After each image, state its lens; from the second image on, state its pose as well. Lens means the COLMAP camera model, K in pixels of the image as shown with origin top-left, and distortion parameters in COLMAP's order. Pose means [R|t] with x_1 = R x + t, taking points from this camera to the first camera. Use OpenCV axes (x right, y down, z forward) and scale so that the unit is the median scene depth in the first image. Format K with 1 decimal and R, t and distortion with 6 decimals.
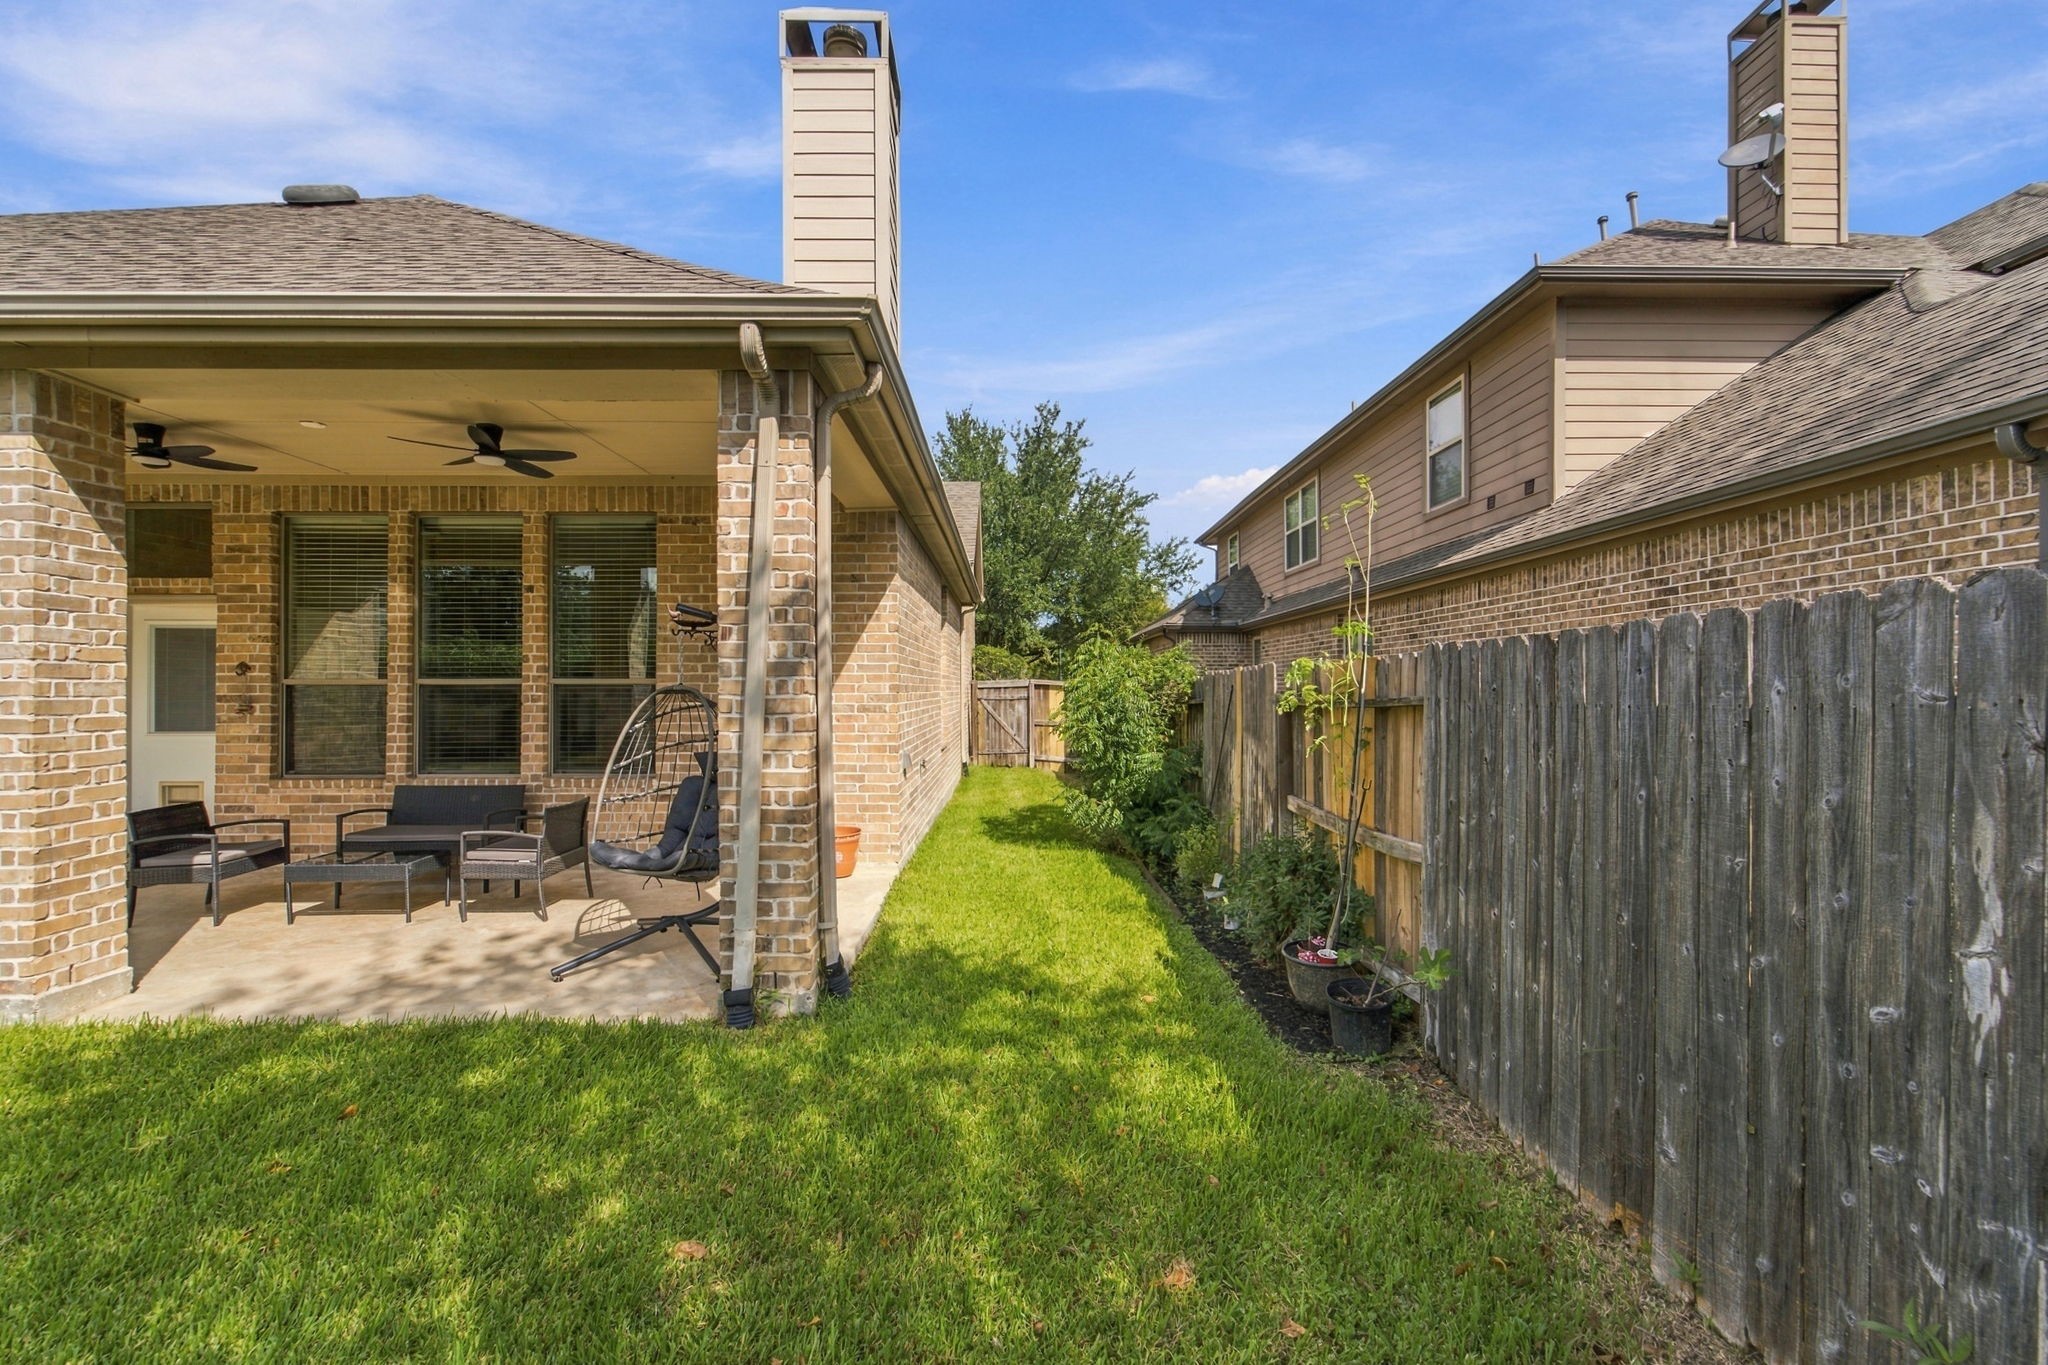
lens RADIAL K [[835.7, 0, 1039.6], [0, 835.7, 675.0], [0, 0, 1]] dist [-0.015592, 0.006120]
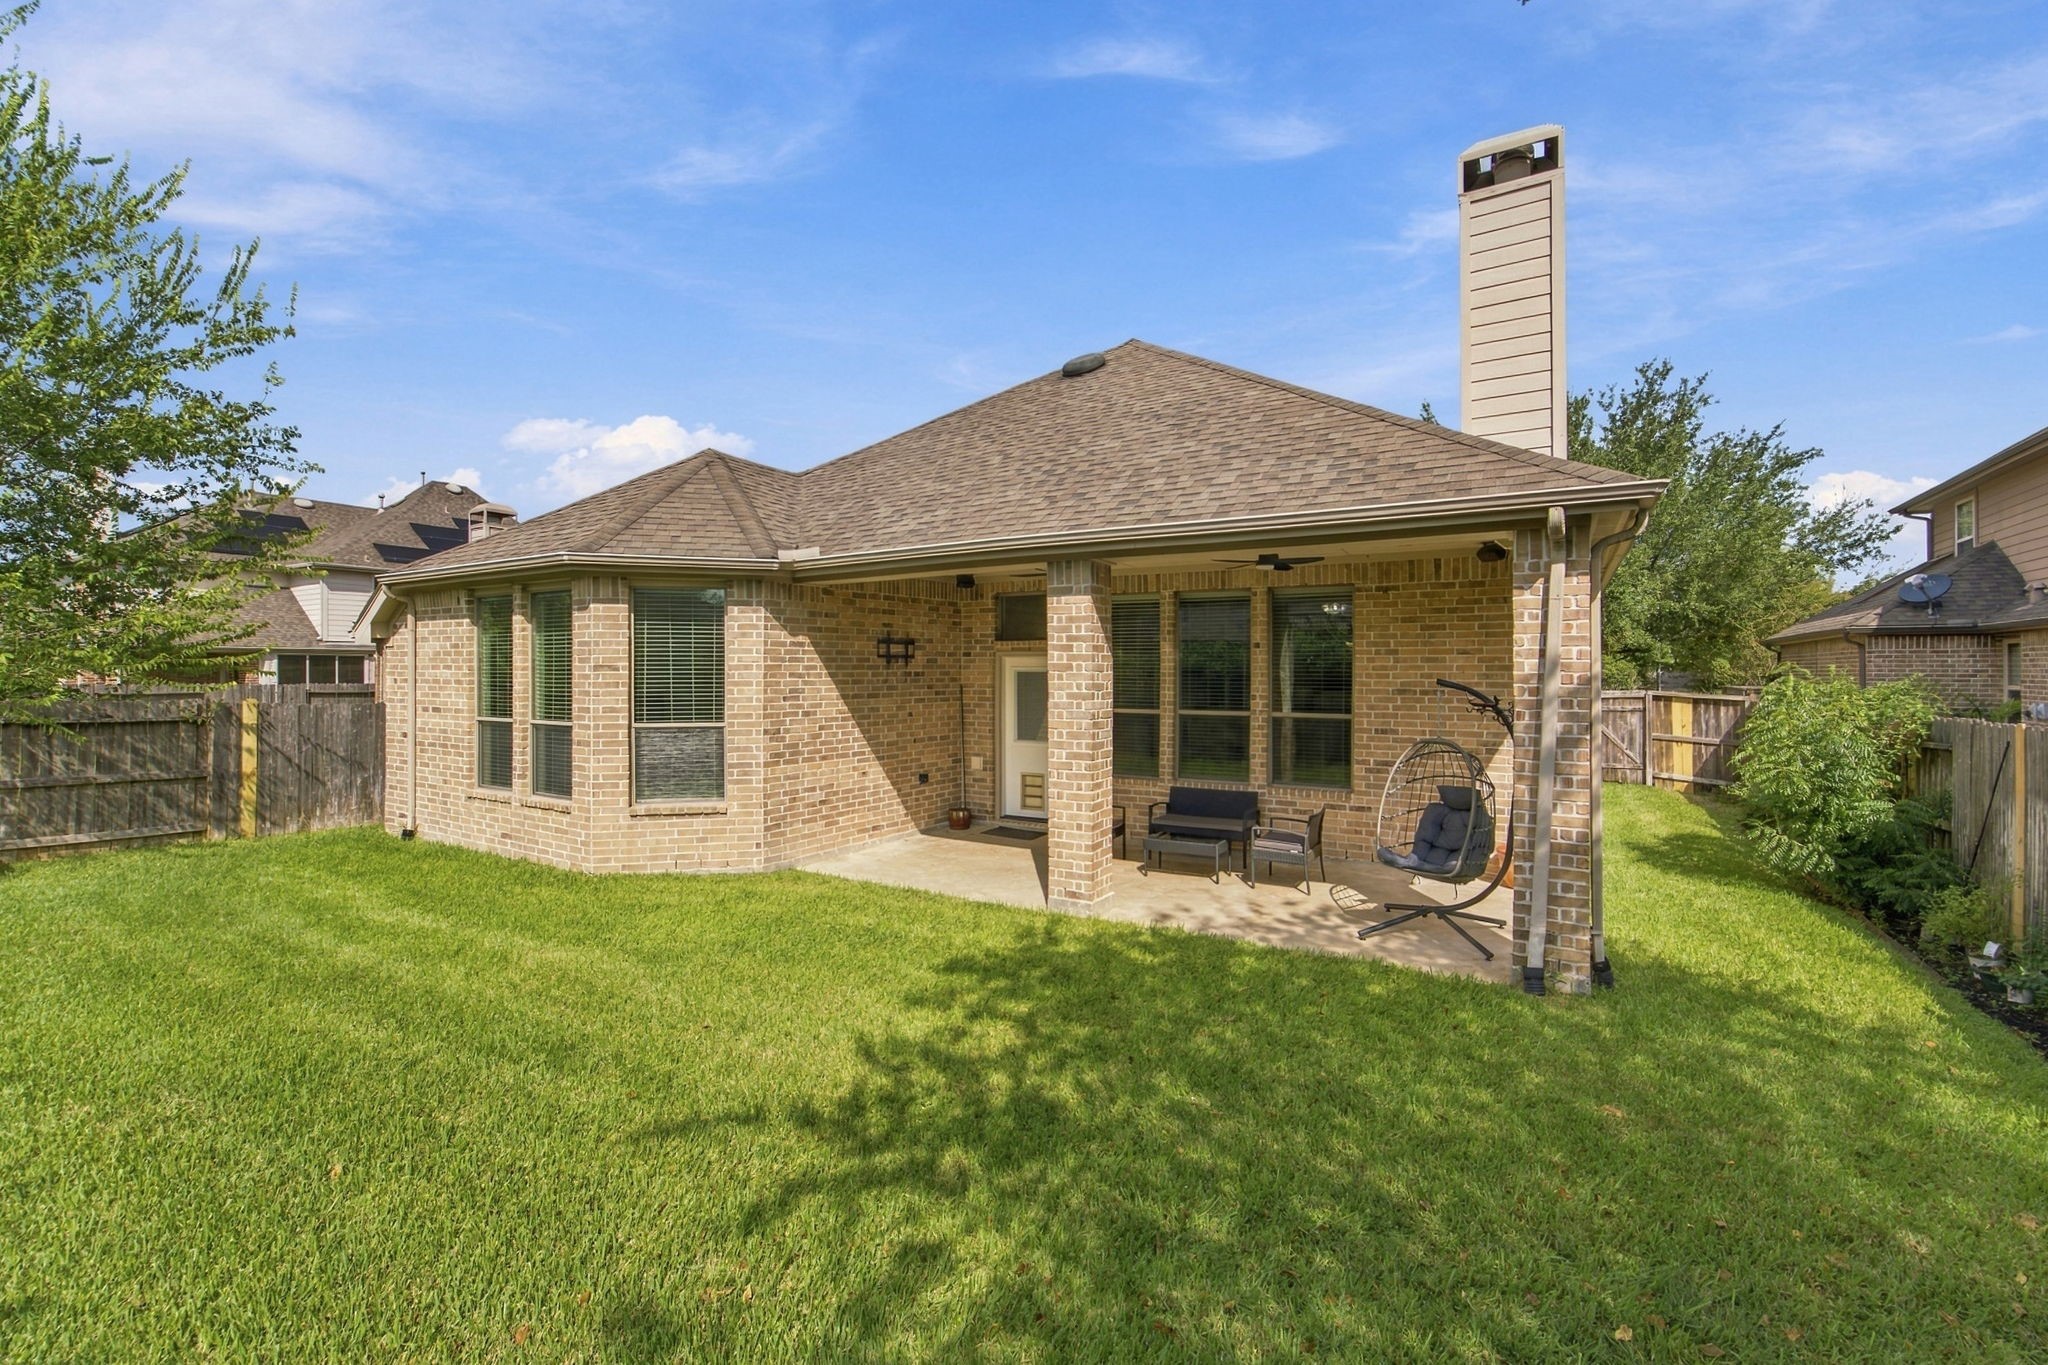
lens RADIAL K [[835.7, 0, 1070.3], [0, 835.7, 676.9], [0, 0, 1]] dist [-0.015592, 0.006120]
pose [[0.834526, -0.002725, -0.550962, -0.142146], [0.008266, 0.999937, 0.007575, -0.080177], [0.550907, -0.010876, 0.834496, -0.364672]]
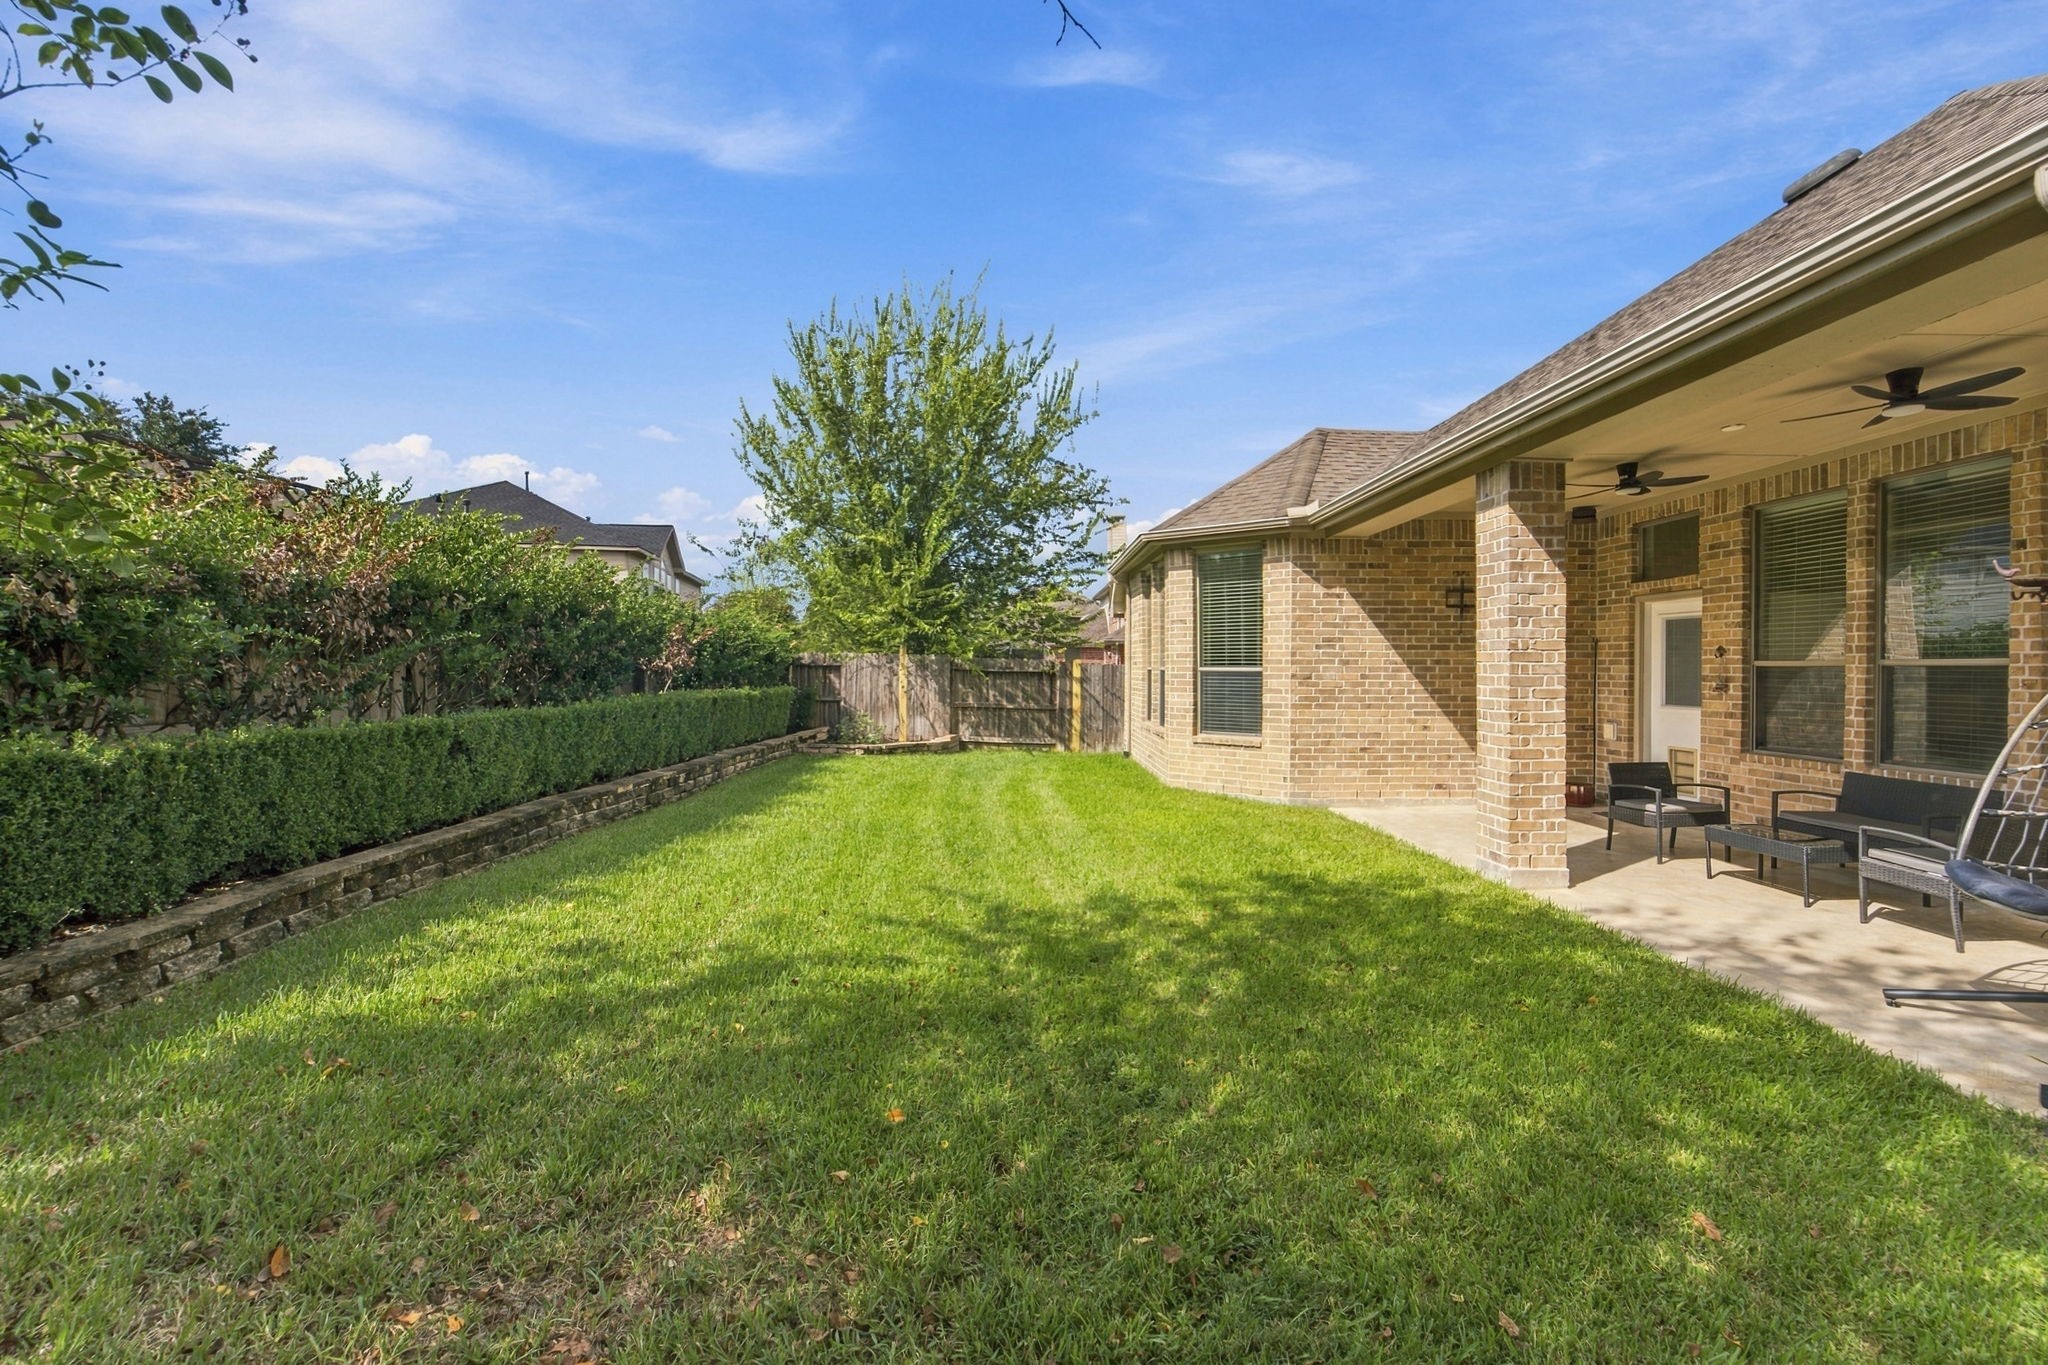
lens RADIAL K [[835.7, 0, 1023.4], [0, 835.7, 645.1], [0, 0, 1]] dist [-0.015592, 0.006120]
pose [[0.002326, -0.025953, -0.999660, 0.212600], [0.011267, 0.999600, -0.025926, 0.001922], [0.999934, -0.011203, 0.002618, 0.061979]]
